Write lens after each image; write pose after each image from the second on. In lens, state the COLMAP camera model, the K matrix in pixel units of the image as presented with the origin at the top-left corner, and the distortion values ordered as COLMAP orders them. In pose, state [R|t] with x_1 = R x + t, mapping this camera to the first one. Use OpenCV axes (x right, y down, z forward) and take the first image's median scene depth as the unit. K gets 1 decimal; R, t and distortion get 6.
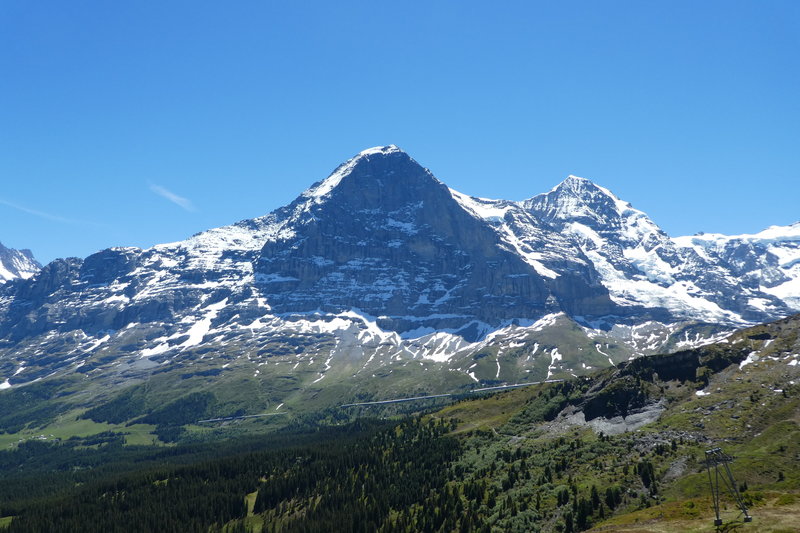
lens RADIAL K [[574.9, 0, 397.9], [0, 574.9, 269.3], [0, 0, 1]] dist [-0.007202, -0.003624]
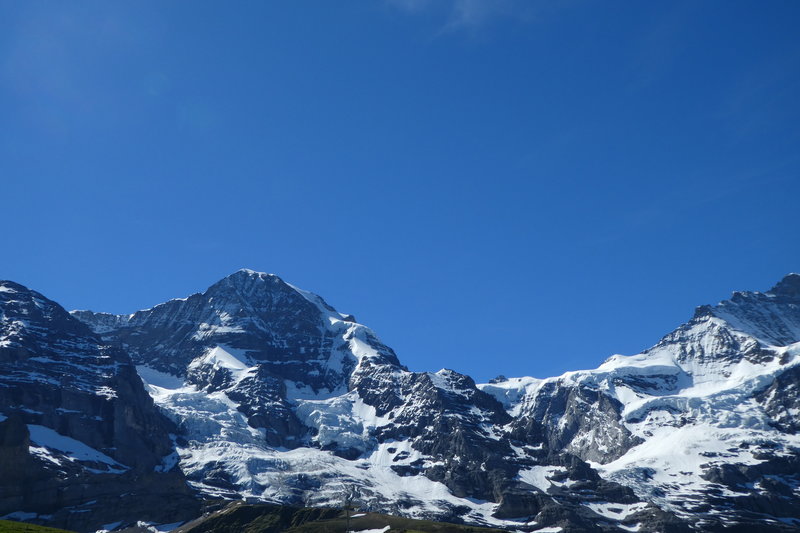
lens RADIAL K [[774.6, 0, 400.2], [0, 774.6, 266.1], [0, 0, 1]] dist [0.043261, 0.000000]
pose [[0.975470, 0.011759, 0.219819, 0.343216], [0.057126, 0.950841, -0.304364, 0.066168], [-0.212592, 0.309455, 0.926845, 0.389875]]
